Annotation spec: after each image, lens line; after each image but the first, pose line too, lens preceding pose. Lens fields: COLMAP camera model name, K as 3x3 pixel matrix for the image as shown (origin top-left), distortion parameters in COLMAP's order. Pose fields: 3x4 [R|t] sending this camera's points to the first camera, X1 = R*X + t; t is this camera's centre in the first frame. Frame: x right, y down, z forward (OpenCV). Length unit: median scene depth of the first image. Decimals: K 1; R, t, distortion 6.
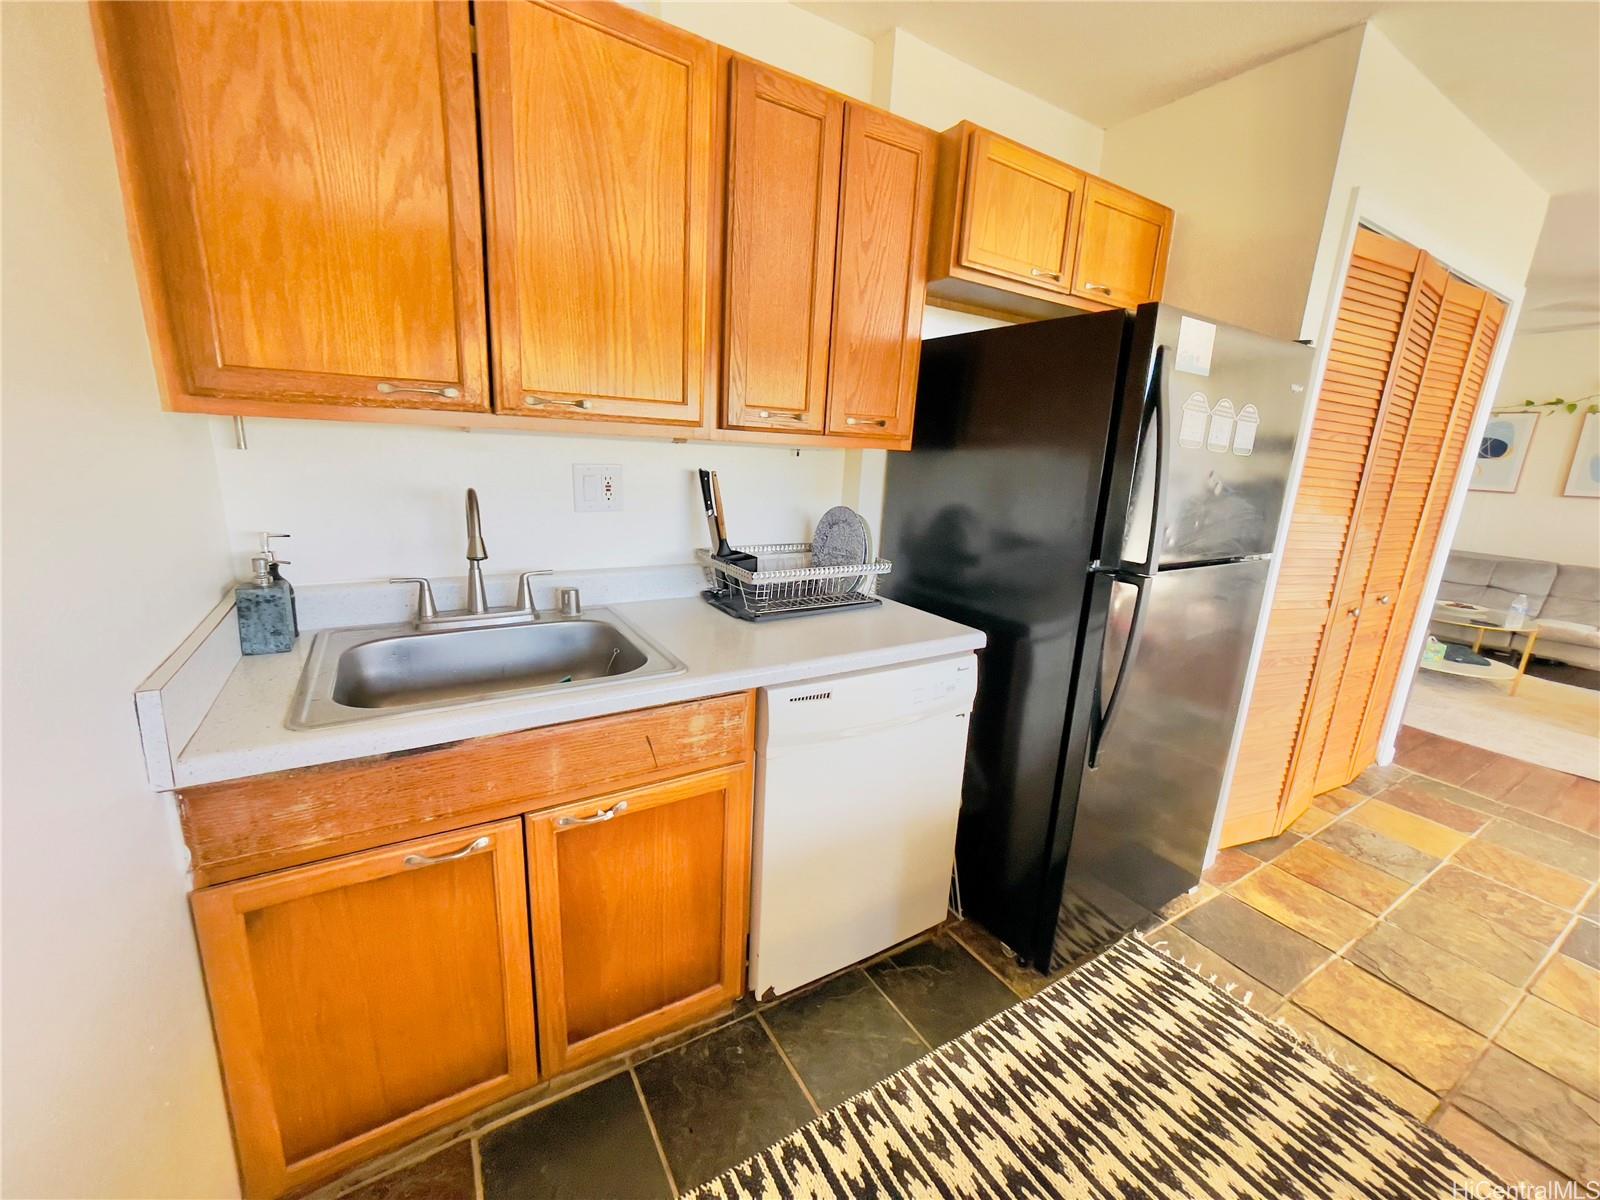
lens RADIAL K [[648.9, 0, 787.5], [0, 648.9, 599.0], [0, 0, 1]] dist [-0.020187, 0.007347]
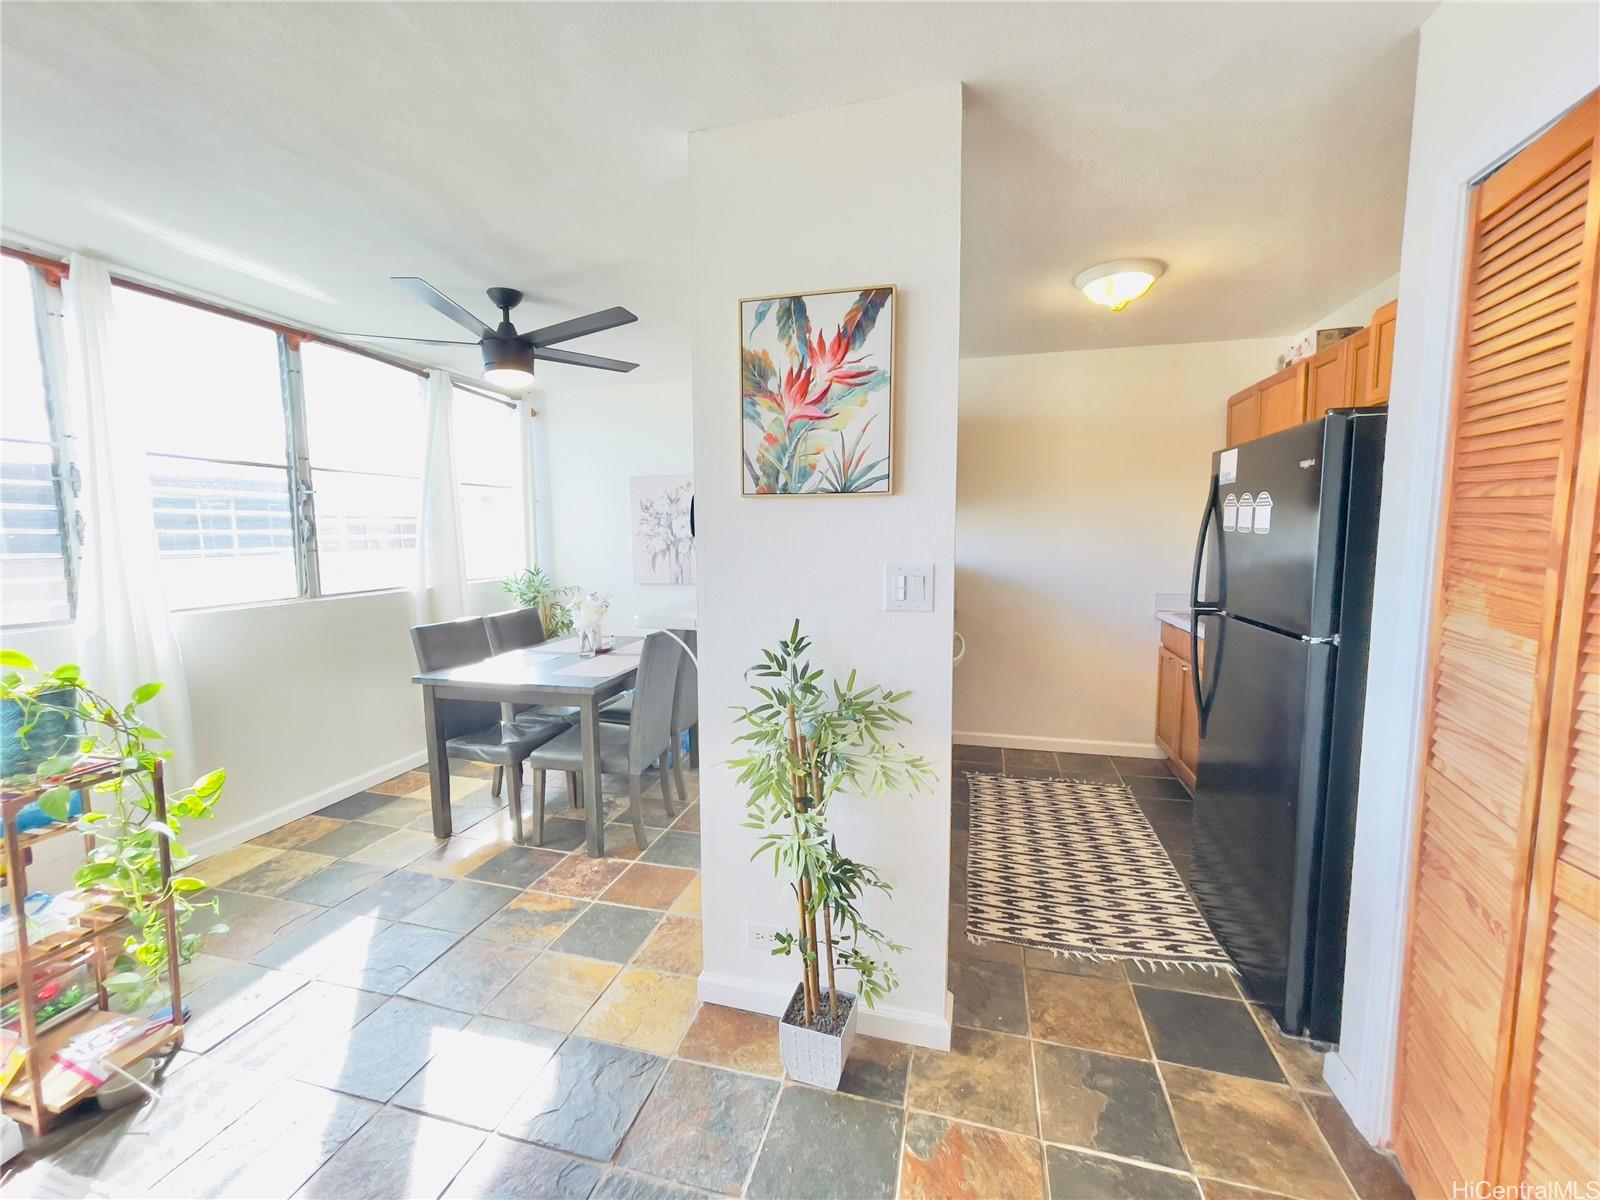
lens RADIAL K [[648.9, 0, 793.7], [0, 648.9, 606.3], [0, 0, 1]] dist [-0.020187, 0.007347]
pose [[-0.722499, 0.039788, -0.690226, 1.174560], [-0.184138, 0.951208, 0.247581, -0.124269], [0.666399, 0.305974, -0.679920, 0.689064]]
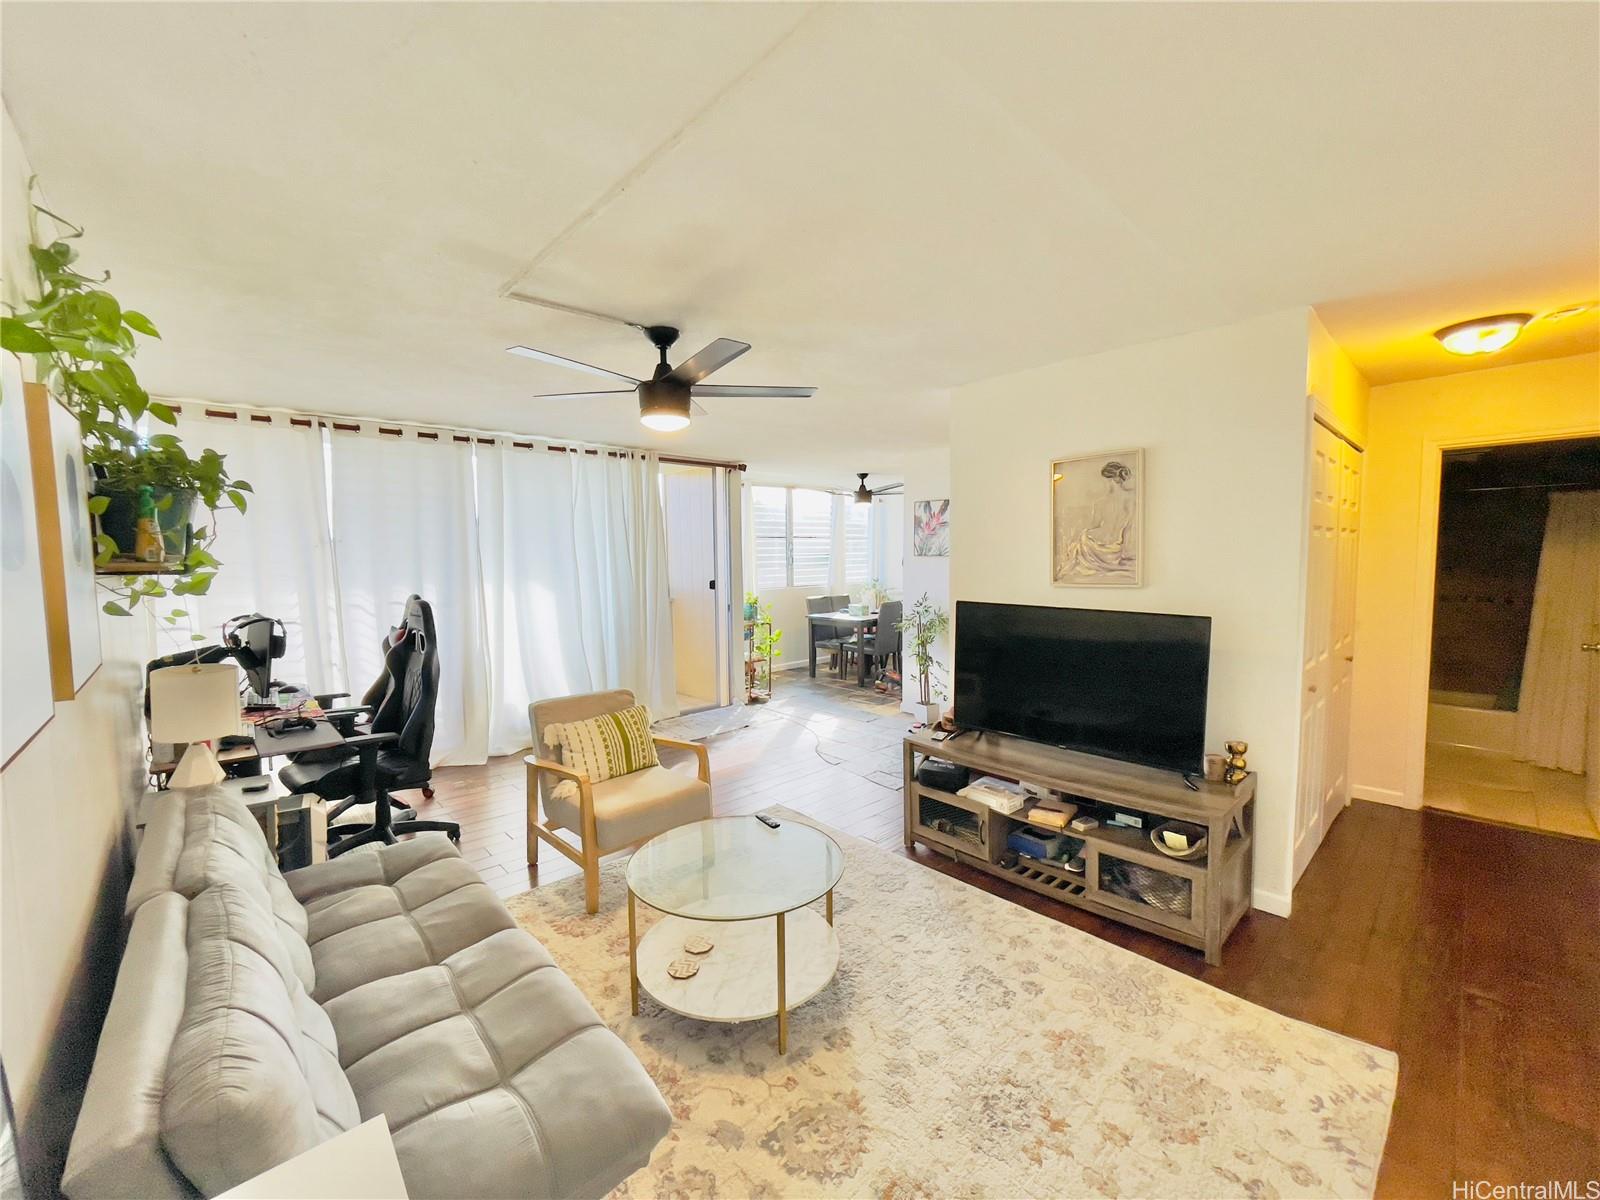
lens RADIAL K [[648.9, 0, 799.0], [0, 648.9, 602.0], [0, 0, 1]] dist [-0.020187, 0.007347]
pose [[-0.977960, -0.017497, -0.208057, 1.576941], [-0.078557, 0.954096, 0.289015, -0.489596], [0.193449, 0.298989, -0.934442, 2.111459]]
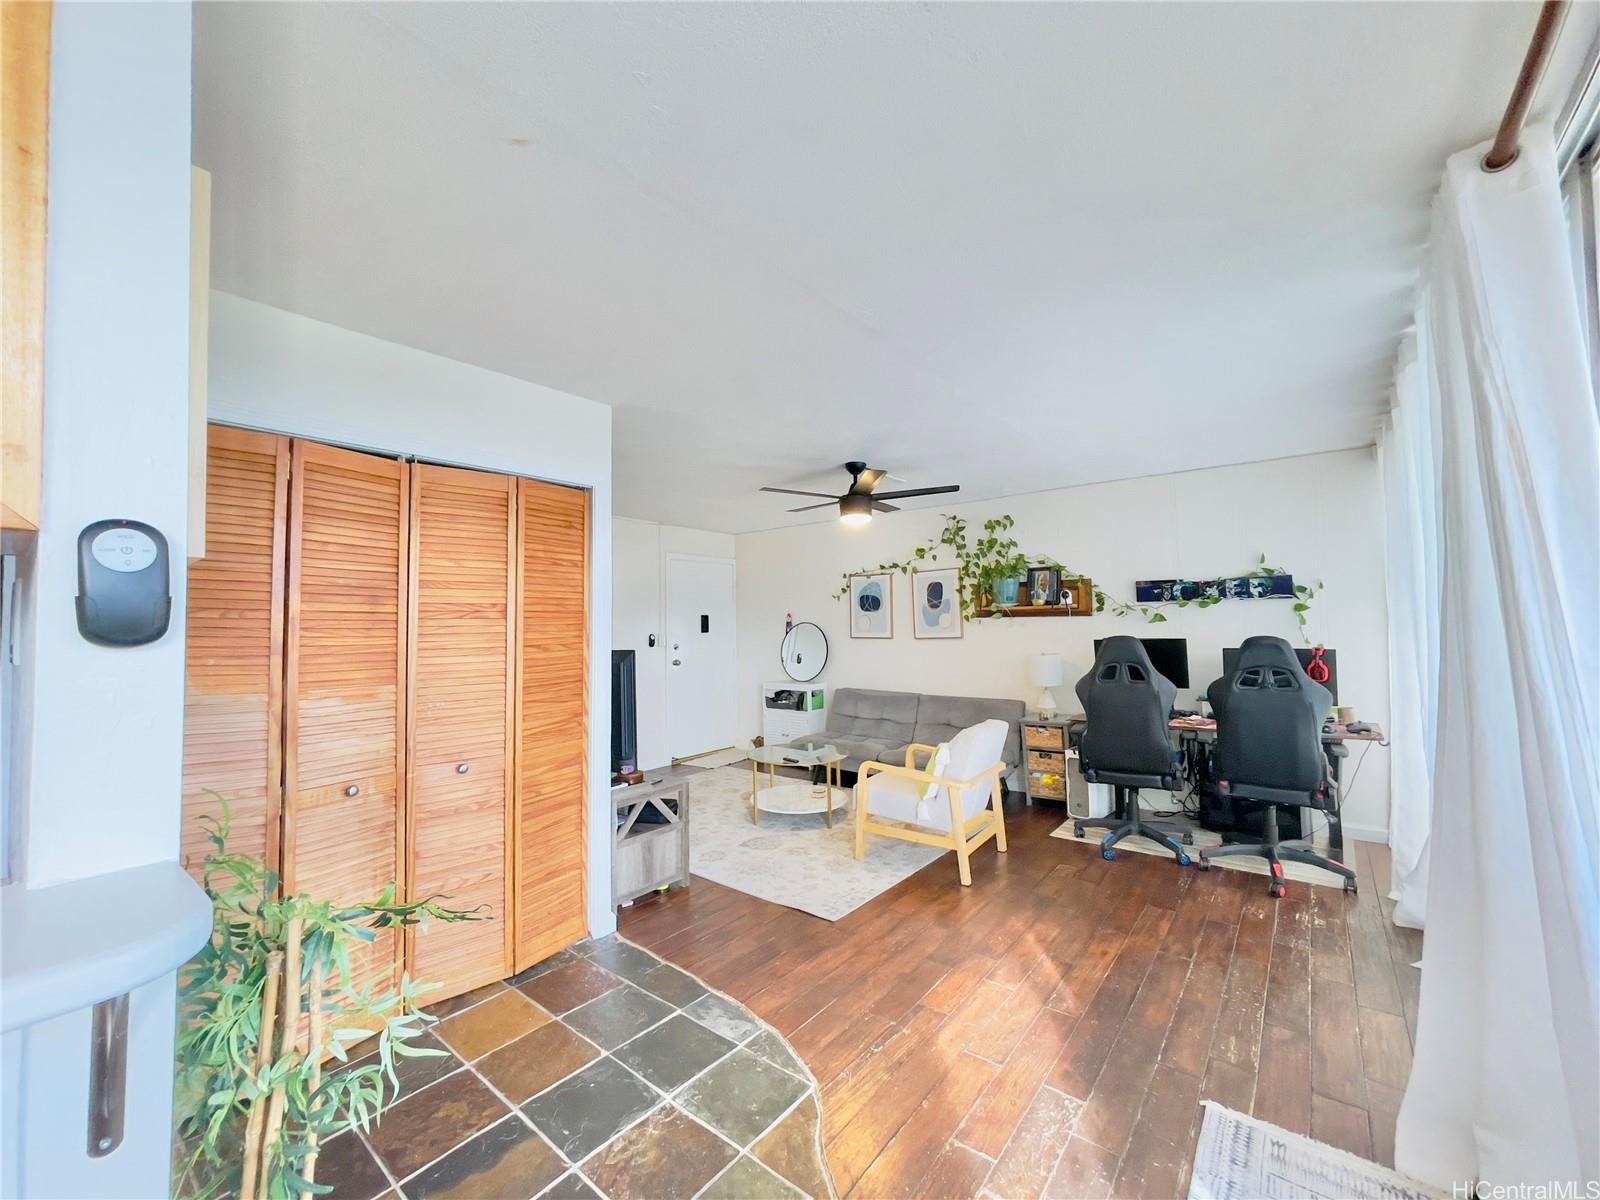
lens RADIAL K [[648.9, 0, 792.5], [0, 648.9, 590.5], [0, 0, 1]] dist [-0.020187, 0.007347]
pose [[0.938276, -0.043622, 0.343126, 0.932384], [0.137372, 0.957418, -0.253928, 0.052414], [-0.317438, 0.285390, 0.904315, -0.108392]]
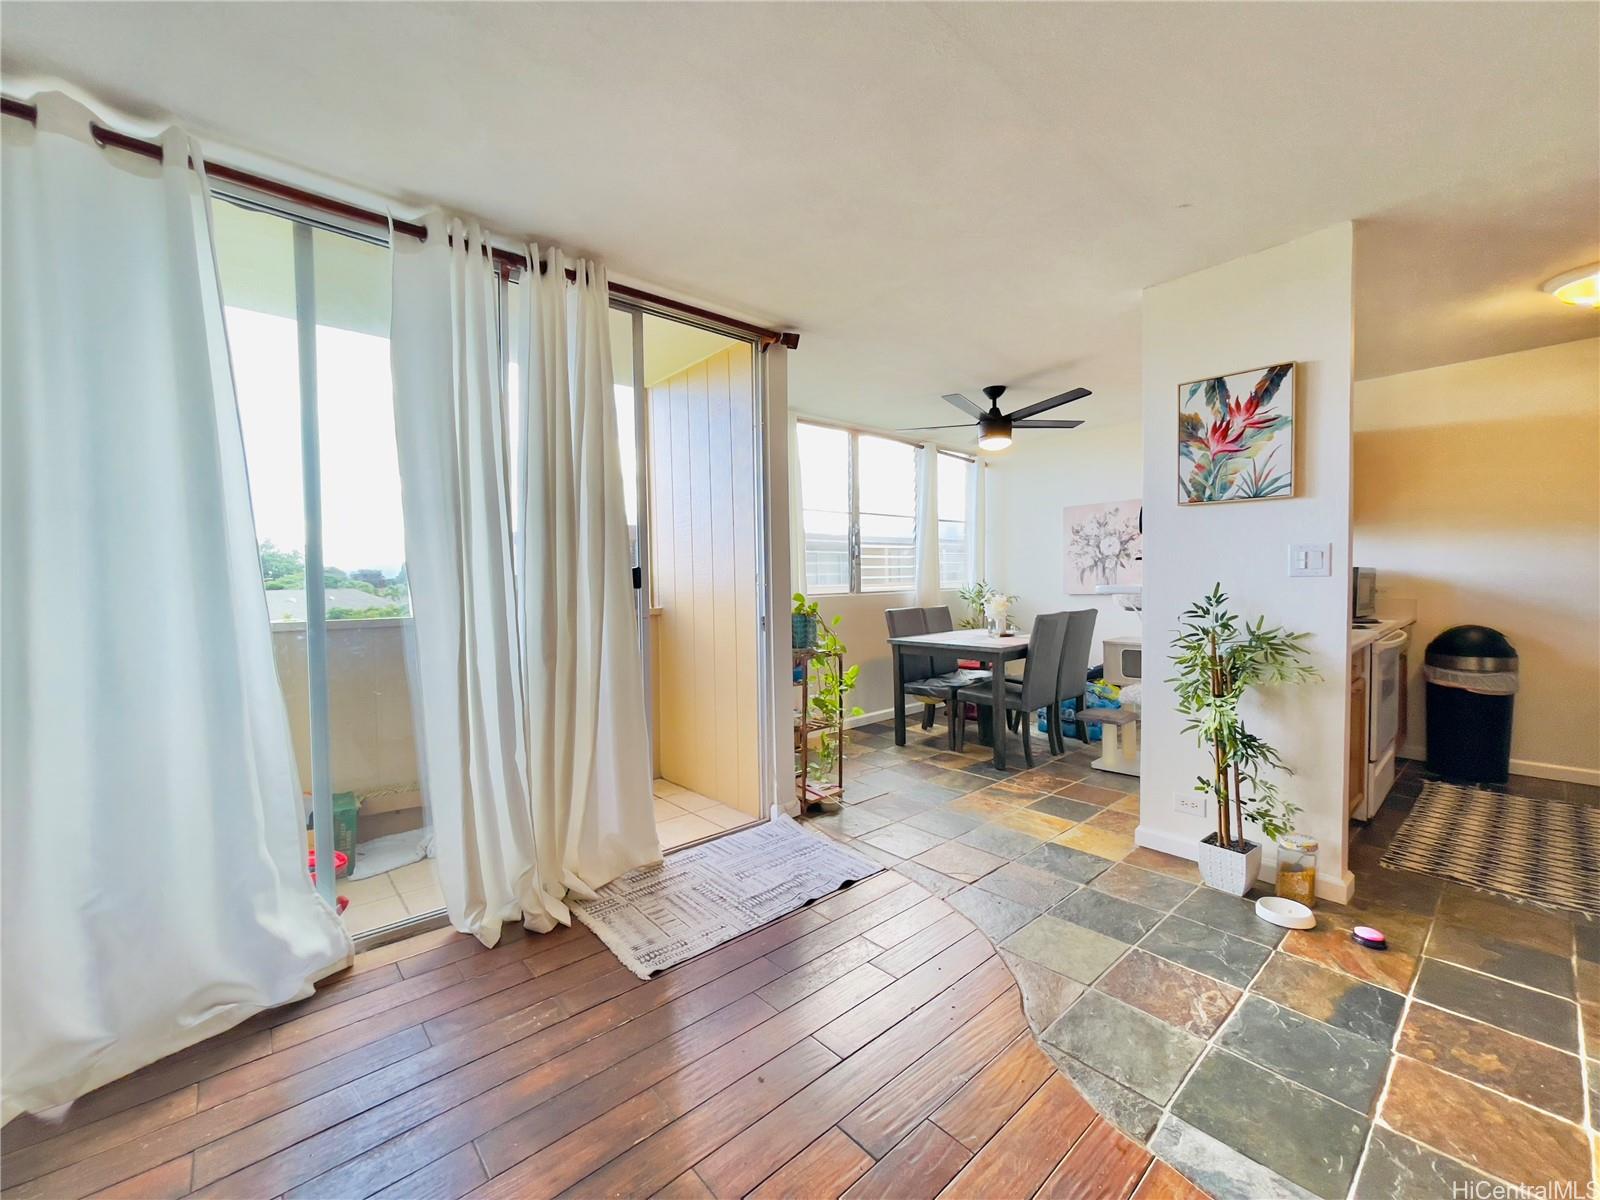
lens RADIAL K [[648.9, 0, 797.3], [0, 648.9, 605.0], [0, 0, 1]] dist [-0.020187, 0.007347]
pose [[-0.983791, -0.018556, -0.178356, 1.489601], [-0.065403, 0.963245, 0.260543, -0.132000], [0.166966, 0.267984, -0.948845, 1.043012]]
